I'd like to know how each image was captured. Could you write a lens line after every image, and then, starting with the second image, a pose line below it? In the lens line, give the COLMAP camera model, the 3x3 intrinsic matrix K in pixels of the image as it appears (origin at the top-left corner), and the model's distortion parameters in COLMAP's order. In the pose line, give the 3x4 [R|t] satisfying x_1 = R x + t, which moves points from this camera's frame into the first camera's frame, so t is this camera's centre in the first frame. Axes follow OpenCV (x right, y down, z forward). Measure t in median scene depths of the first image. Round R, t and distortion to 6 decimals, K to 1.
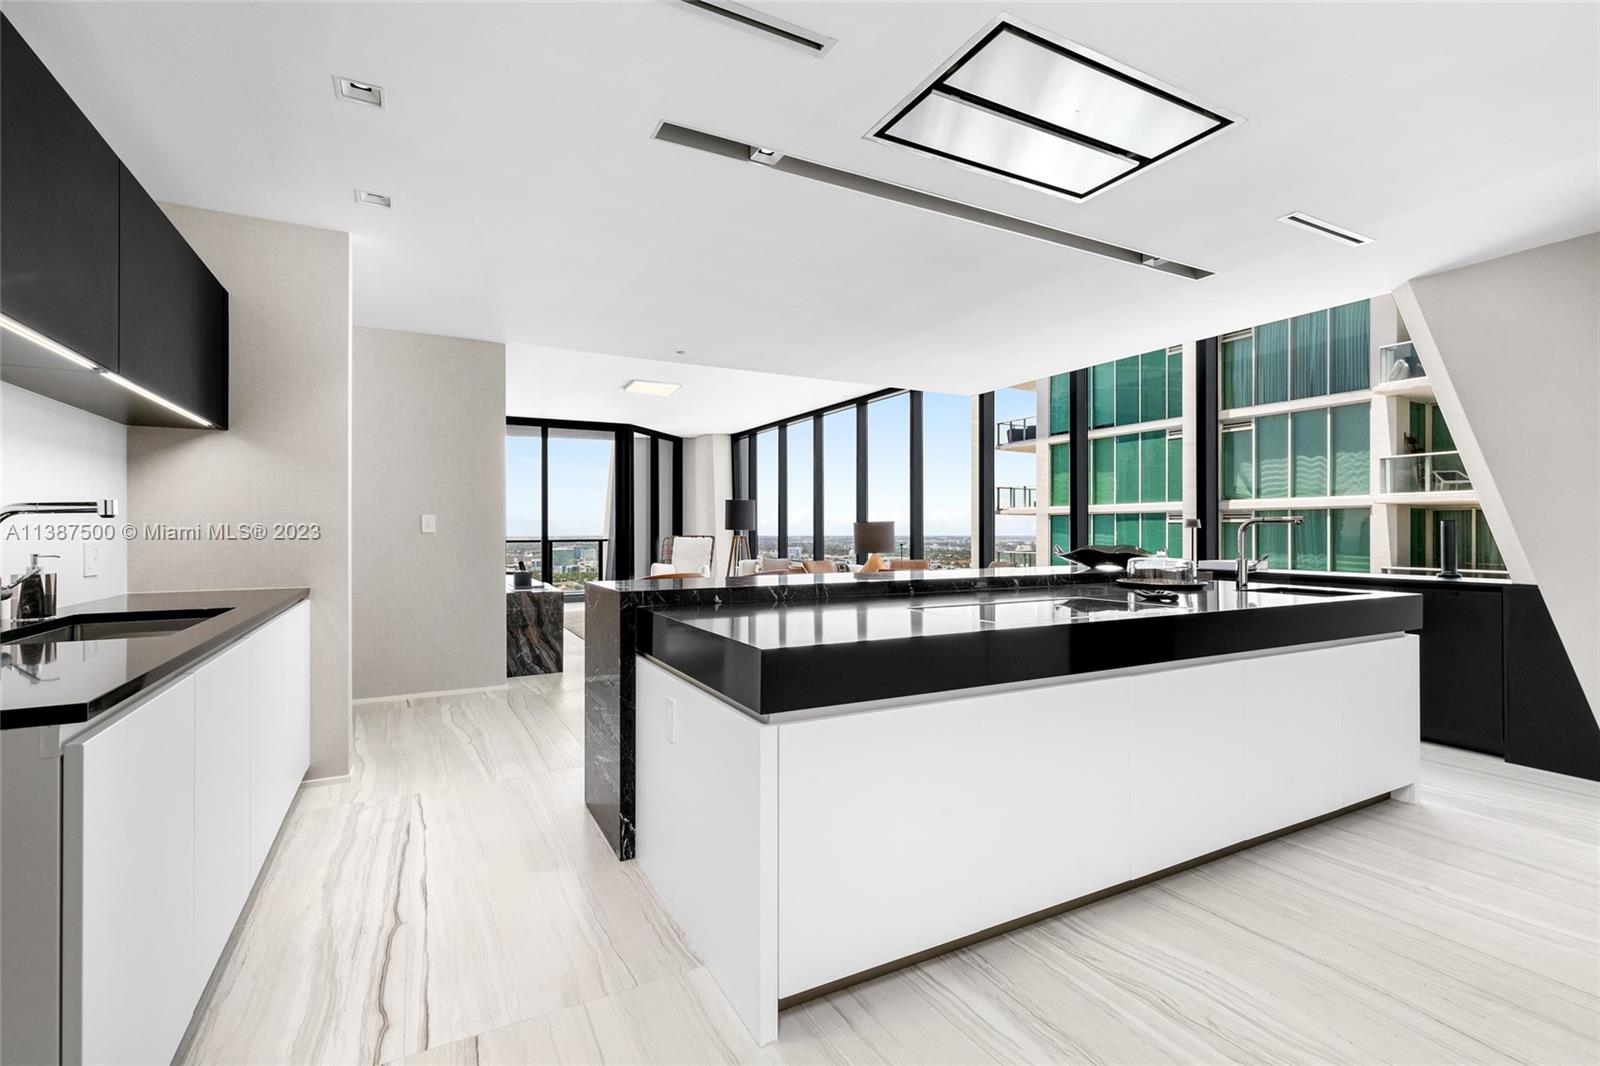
lens RADIAL K [[723.9, 0, 801.7], [0, 723.9, 530.9], [0, 0, 1]] dist [0.003208, 0.000710]
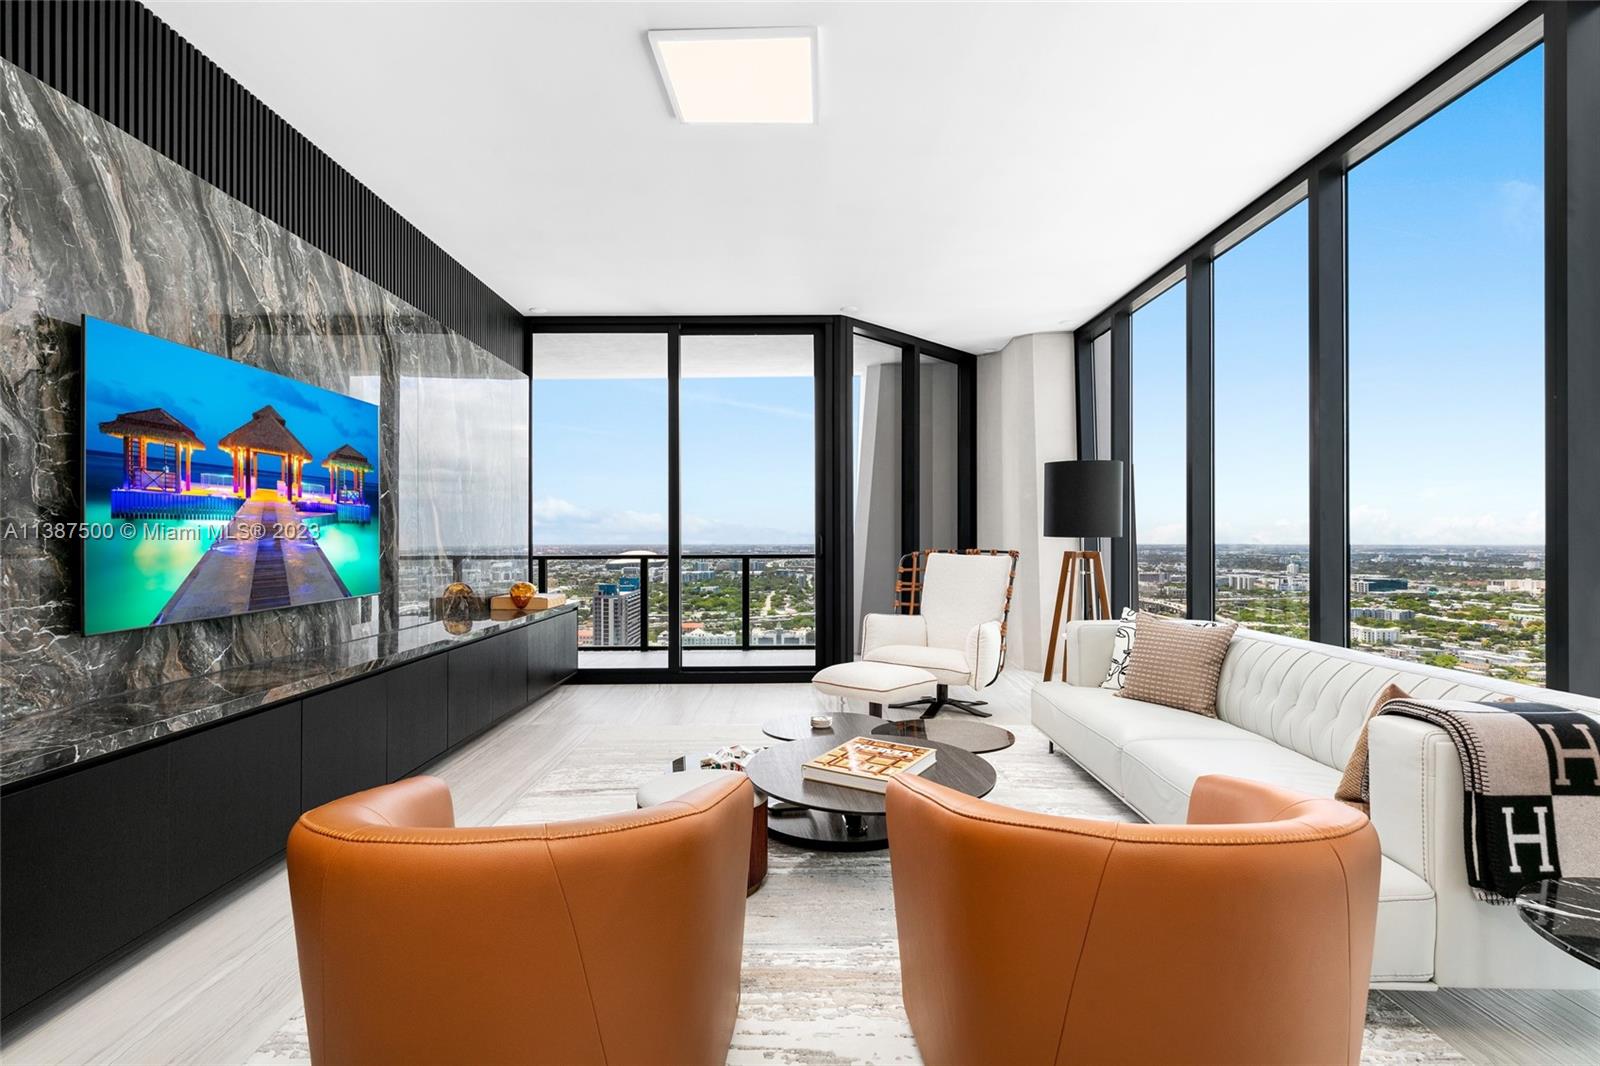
lens RADIAL K [[804.7, 0, 800.0], [0, 804.7, 533.0], [0, 0, 1]] dist [0.000446, -0.000674]
pose [[0.887758, -0.005414, -0.460279, -0.018790], [0.001538, 0.999960, -0.008795, 0.000051], [0.460308, 0.007099, 0.887731, 0.524498]]
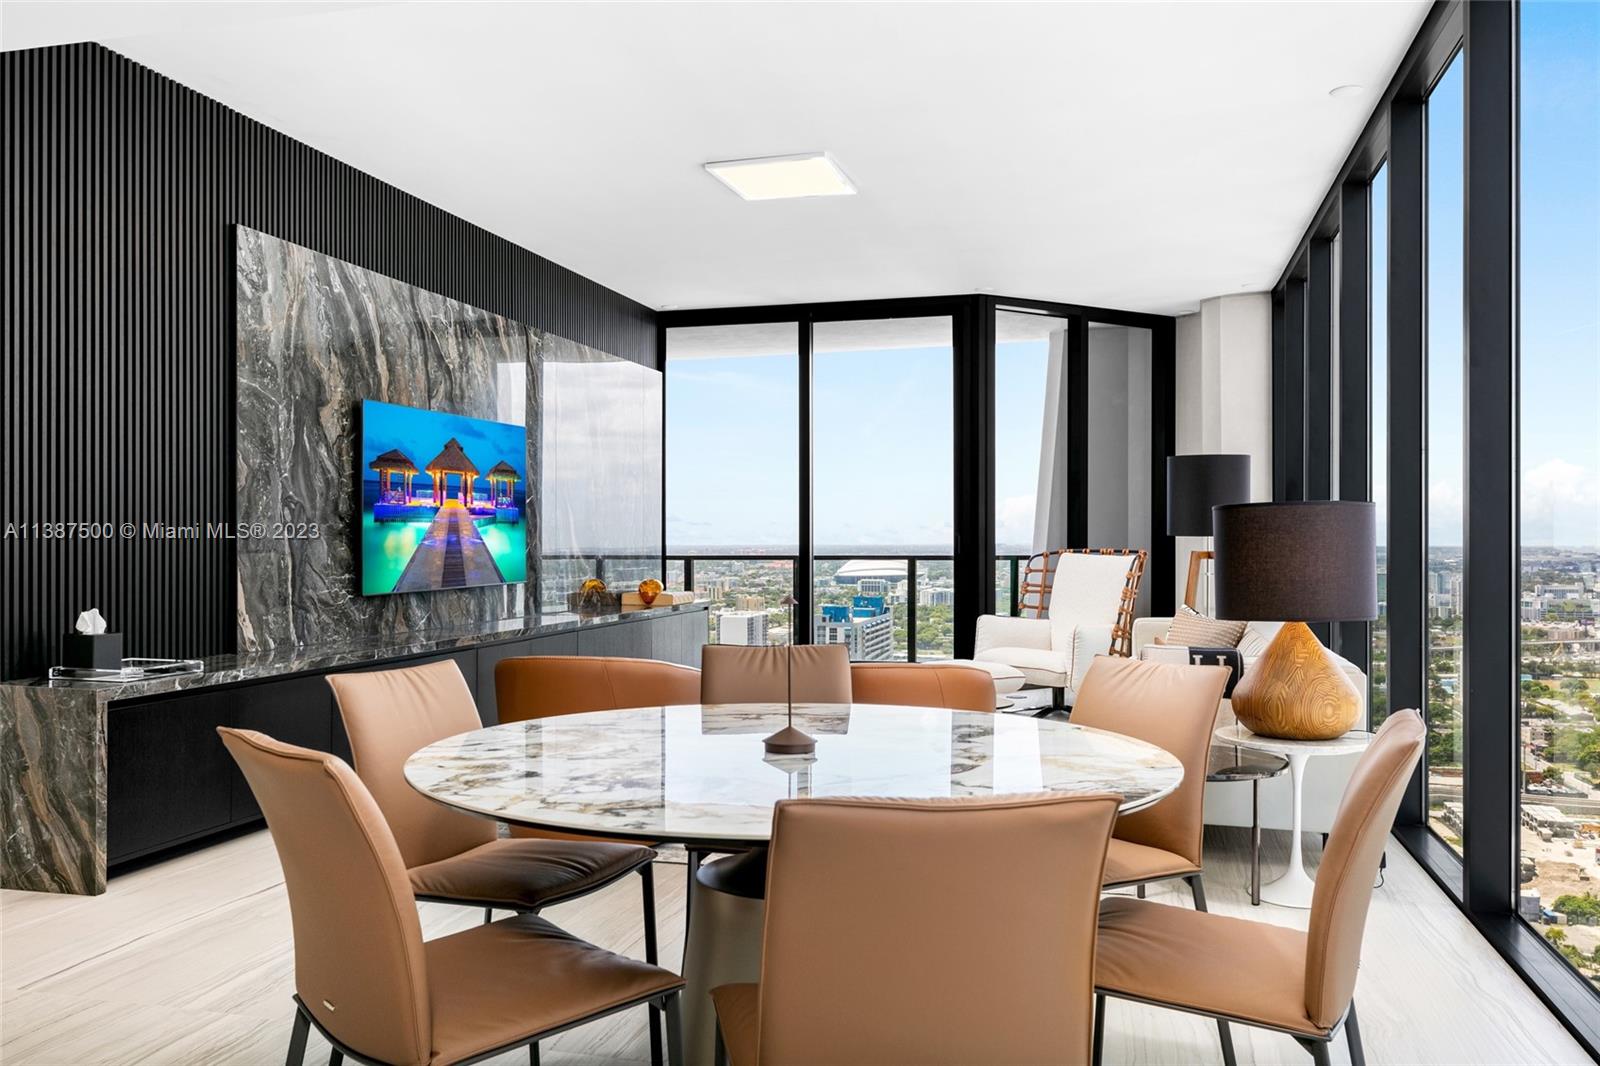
lens RADIAL K [[1258.8, 0, 803.4], [0, 1258.8, 566.5], [0, 0, 1]] dist [-0.003061, -0.000577]
pose [[0.739025, 0.016089, -0.673485, 0.198245], [-0.002248, 0.999768, 0.021417, 0.000785], [0.673674, -0.014314, 0.738890, 0.369438]]
